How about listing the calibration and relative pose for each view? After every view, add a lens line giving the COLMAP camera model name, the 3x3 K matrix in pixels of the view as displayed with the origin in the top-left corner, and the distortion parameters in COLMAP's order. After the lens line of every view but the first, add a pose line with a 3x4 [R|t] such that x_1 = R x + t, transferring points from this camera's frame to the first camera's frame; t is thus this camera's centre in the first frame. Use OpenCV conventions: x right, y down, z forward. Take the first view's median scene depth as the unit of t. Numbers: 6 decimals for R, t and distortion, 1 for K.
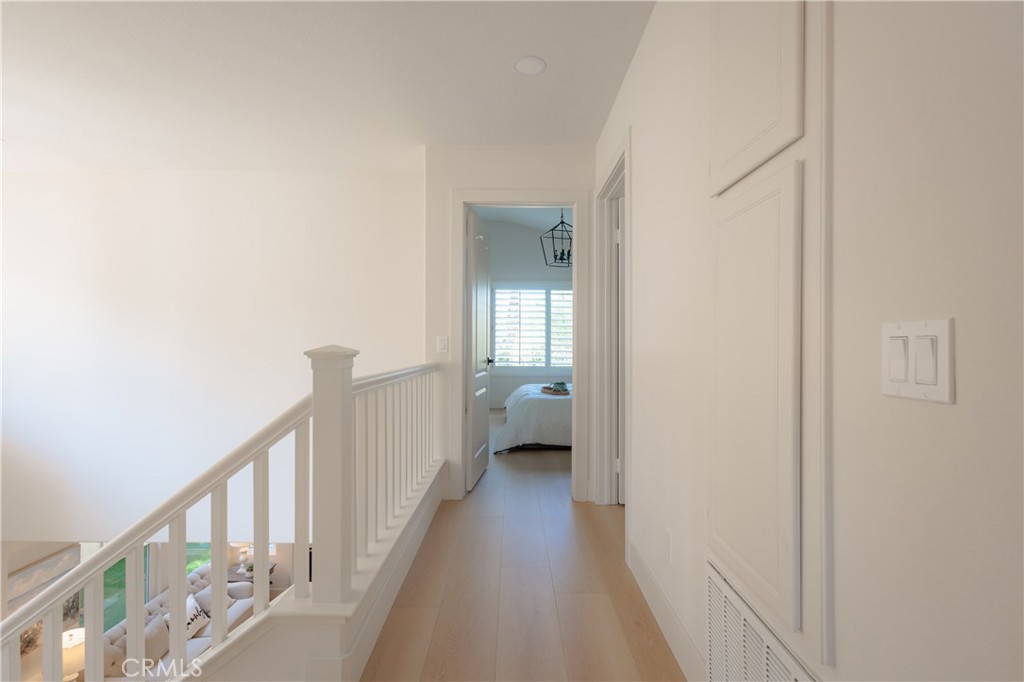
lens RADIAL K [[484.3, 0, 512.0], [0, 484.3, 341.0], [0, 0, 1]] dist [0.002816, -0.000192]
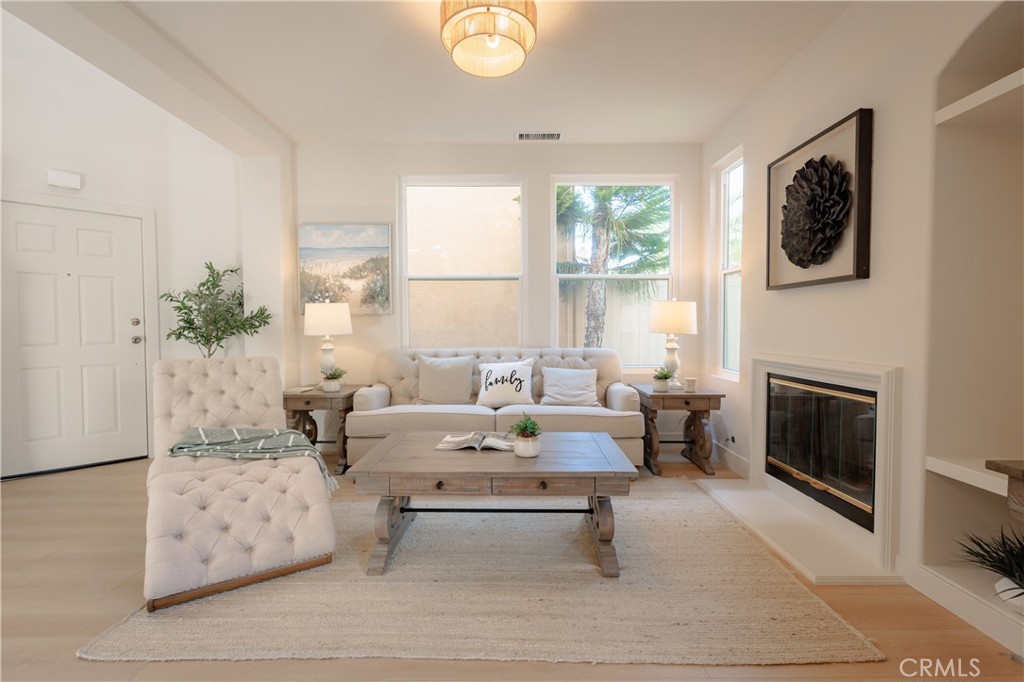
lens RADIAL K [[475.6, 0, 518.5], [0, 475.6, 340.0], [0, 0, 1]] dist [0.002093, -0.000037]
pose [[0.020179, 0.028842, -0.999380, -0.048537], [0.004963, 0.999569, 0.028947, 0.552276], [0.999784, -0.005544, 0.020027, 1.115165]]
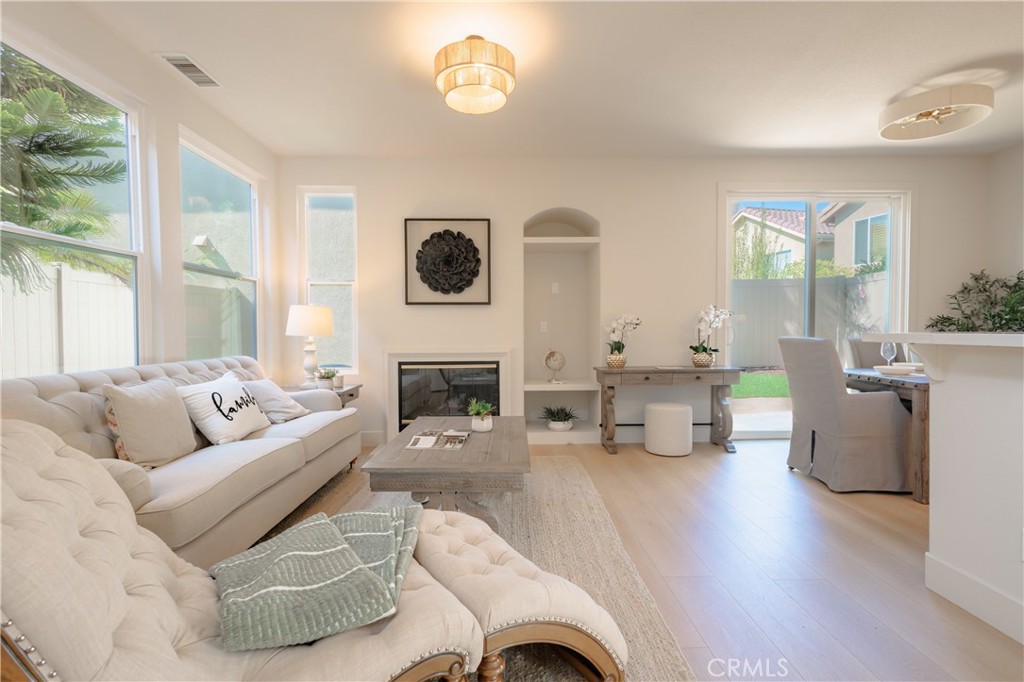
lens RADIAL K [[470.4, 0, 512.7], [0, 470.4, 339.6], [0, 0, 1]] dist [0.005524, 0.000285]
pose [[0.999498, -0.007625, 0.030739, -0.453860], [0.006853, 0.999661, 0.025137, 0.552201], [-0.030920, -0.024914, 0.999211, 0.602177]]
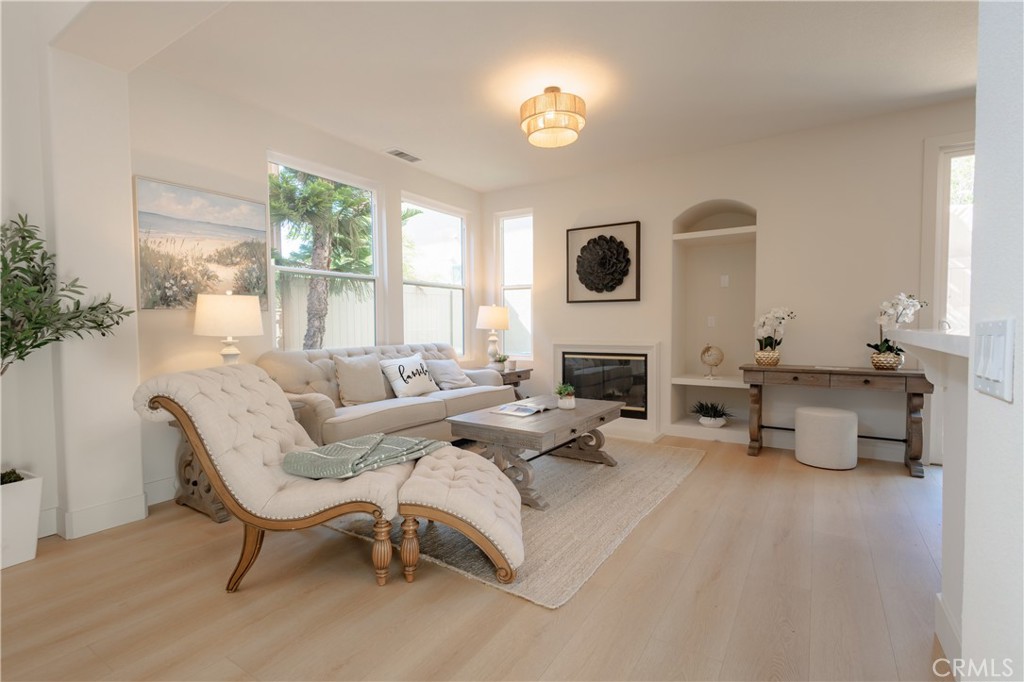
lens RADIAL K [[470.4, 0, 516.5], [0, 470.4, 340.8], [0, 0, 1]] dist [0.005294, 0.000361]
pose [[0.847885, 0.012046, -0.530043, -0.192130], [0.008369, 0.999313, 0.036097, 0.552195], [0.530114, -0.035042, 0.847202, 0.555361]]
